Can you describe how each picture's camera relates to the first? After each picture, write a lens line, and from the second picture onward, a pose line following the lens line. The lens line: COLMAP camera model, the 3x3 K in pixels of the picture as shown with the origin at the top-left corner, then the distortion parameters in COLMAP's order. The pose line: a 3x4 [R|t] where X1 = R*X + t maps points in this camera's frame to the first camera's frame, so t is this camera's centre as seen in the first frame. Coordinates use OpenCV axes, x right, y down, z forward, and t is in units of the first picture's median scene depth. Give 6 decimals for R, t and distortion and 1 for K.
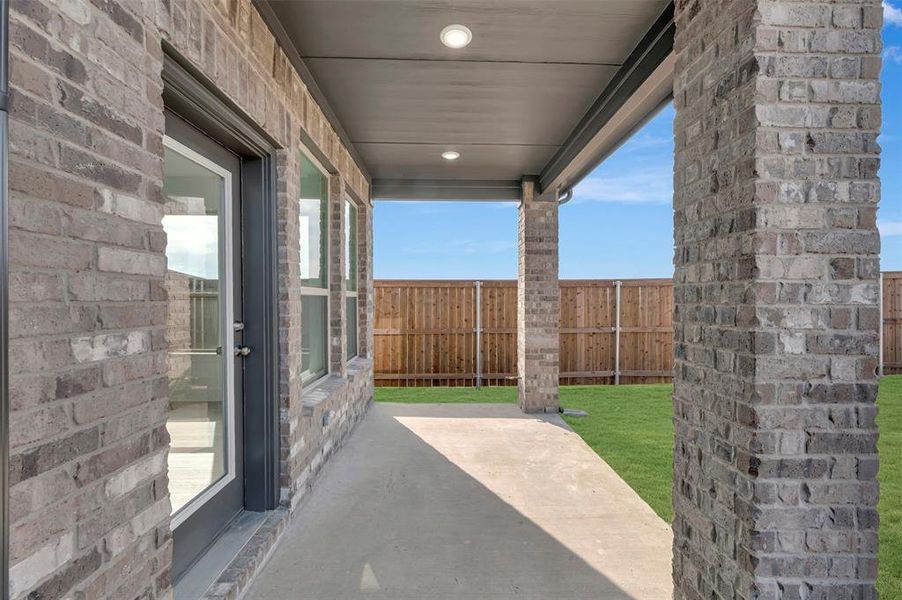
lens RADIAL K [[356.9, 0, 454.1], [0, 356.9, 299.3], [0, 0, 1]] dist [0.000331, 0.000002]
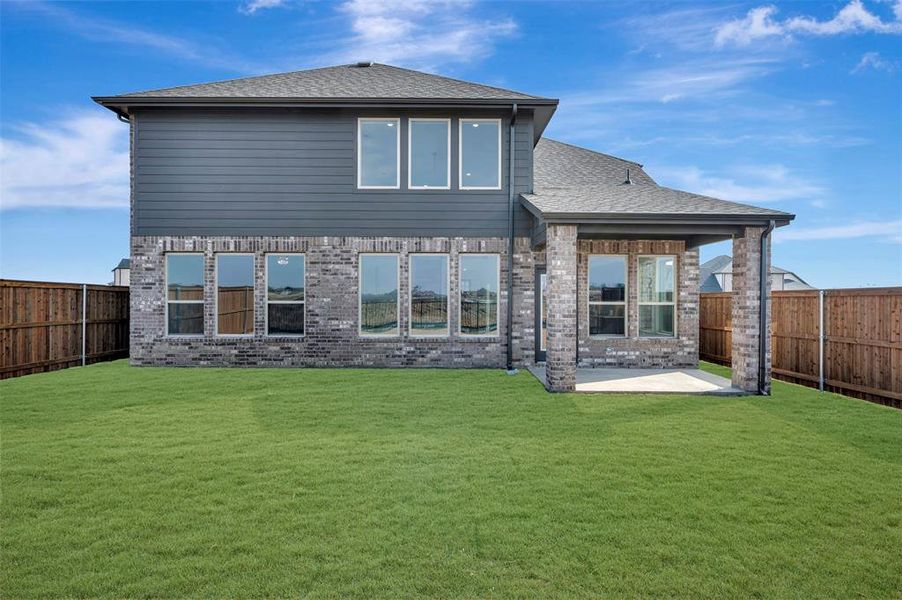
lens RADIAL K [[356.9, 0, 454.1], [0, 356.9, 299.3], [0, 0, 1]] dist [0.000331, 0.000002]
pose [[-0.026358, -0.003696, -0.999646, 1.672086], [-0.002593, 0.999990, -0.003629, -0.026710], [0.999649, 0.002496, -0.026367, -0.080920]]
